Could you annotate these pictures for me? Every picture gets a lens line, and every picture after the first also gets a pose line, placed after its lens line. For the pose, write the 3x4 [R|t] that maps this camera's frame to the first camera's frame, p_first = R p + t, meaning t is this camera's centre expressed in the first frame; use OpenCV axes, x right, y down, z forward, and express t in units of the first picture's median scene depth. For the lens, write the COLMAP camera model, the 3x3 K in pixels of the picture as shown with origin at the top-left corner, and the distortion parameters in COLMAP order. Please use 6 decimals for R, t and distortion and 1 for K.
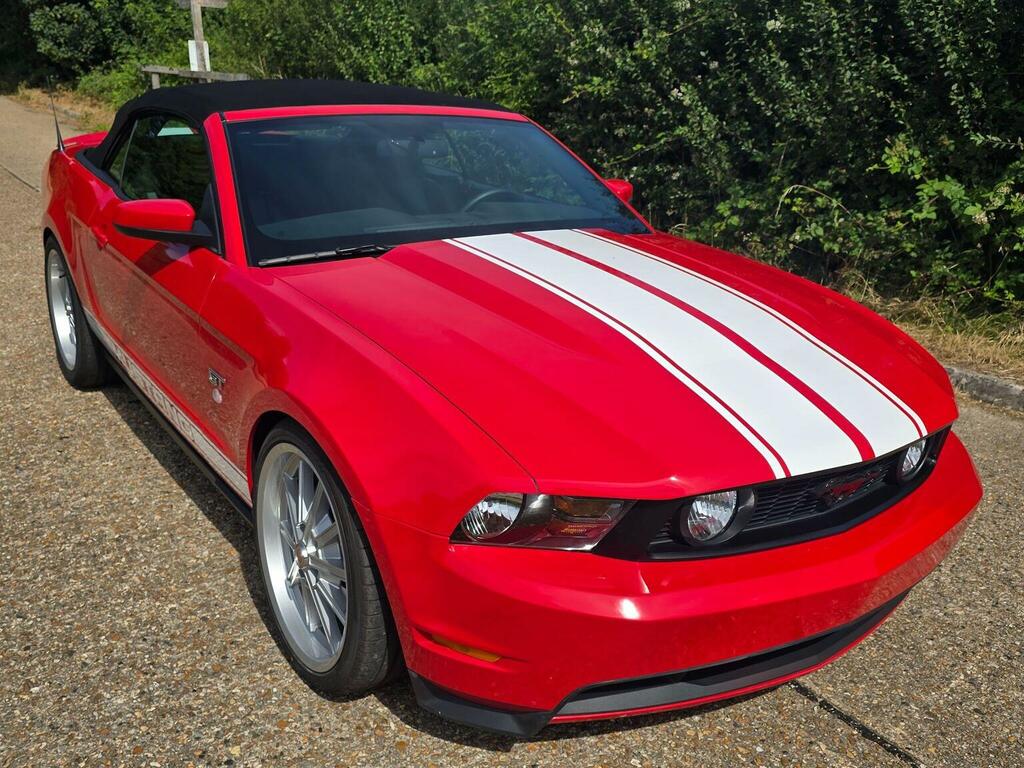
lens RADIAL K [[968.8, 0, 520.7], [0, 968.8, 395.2], [0, 0, 1]] dist [0.061789, -0.076132]
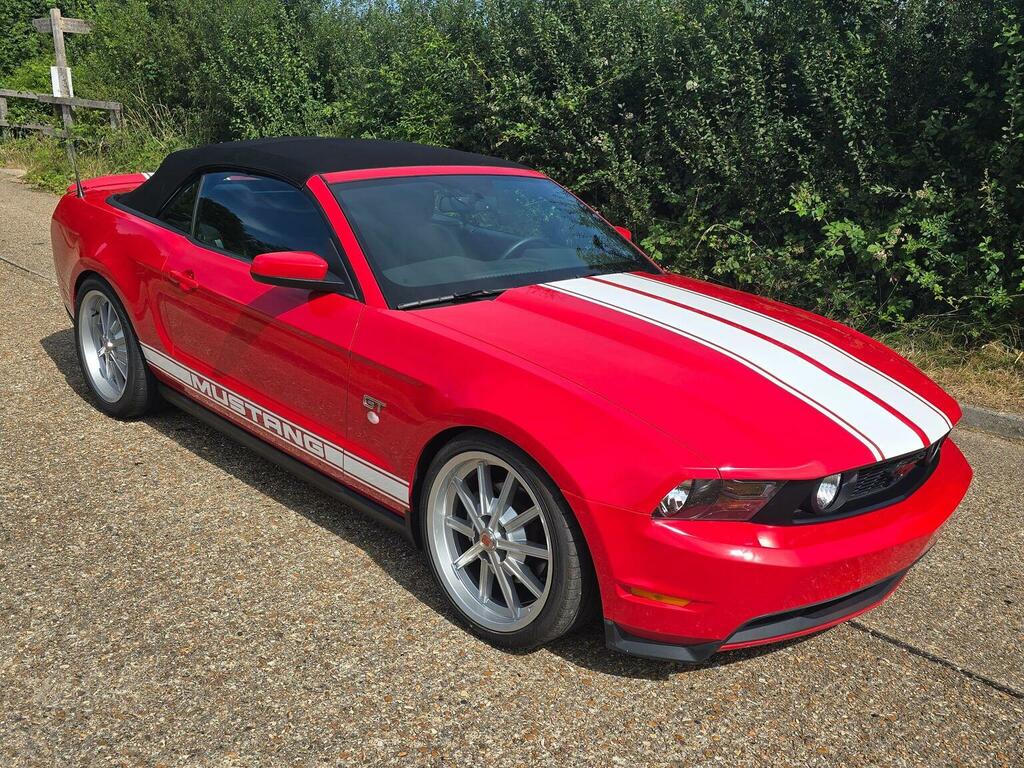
lens RADIAL K [[955.1, 0, 507.8], [0, 955.1, 419.1], [0, 0, 1]] dist [0.072413, -0.090931]
pose [[0.986976, -0.032244, 0.157600, -0.175287], [0.031787, 0.999480, 0.005424, 0.000613], [-0.157693, -0.000344, 0.987488, -0.100943]]
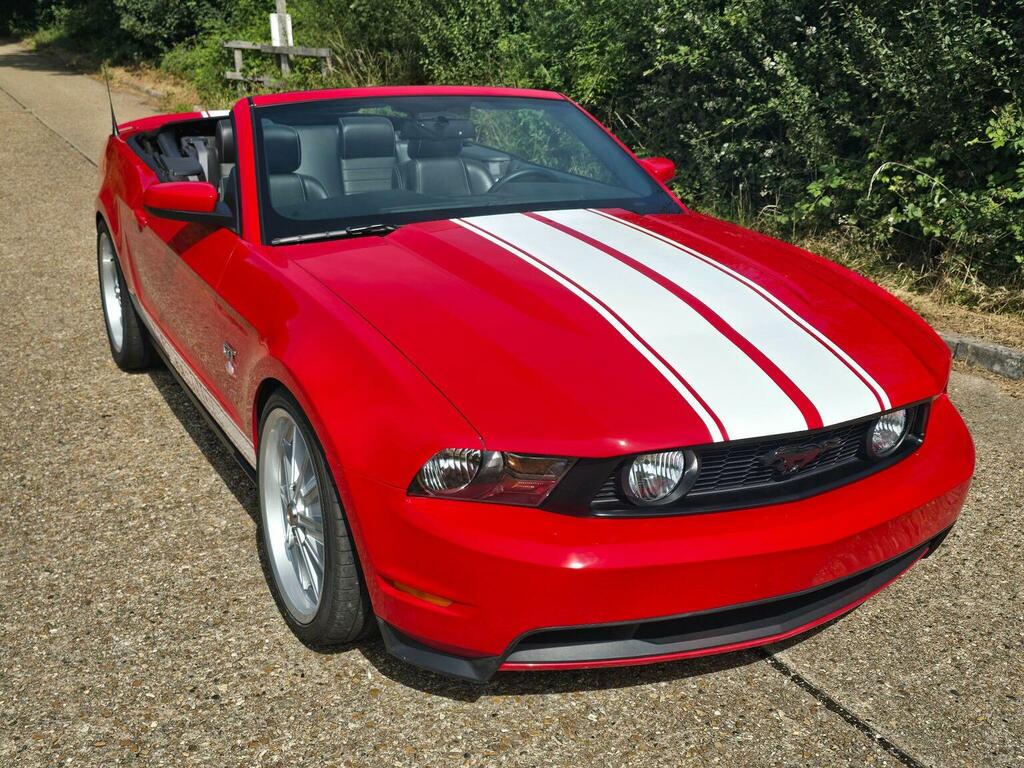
lens RADIAL K [[1105.3, 0, 513.2], [0, 1105.3, 393.3], [0, 0, 1]] dist [0.058829, -0.062454]
pose [[0.992951, 0.015780, -0.117471, 0.069839], [-0.016970, 0.999814, -0.009137, 0.017803], [0.117305, 0.011066, 0.993034, -0.079455]]
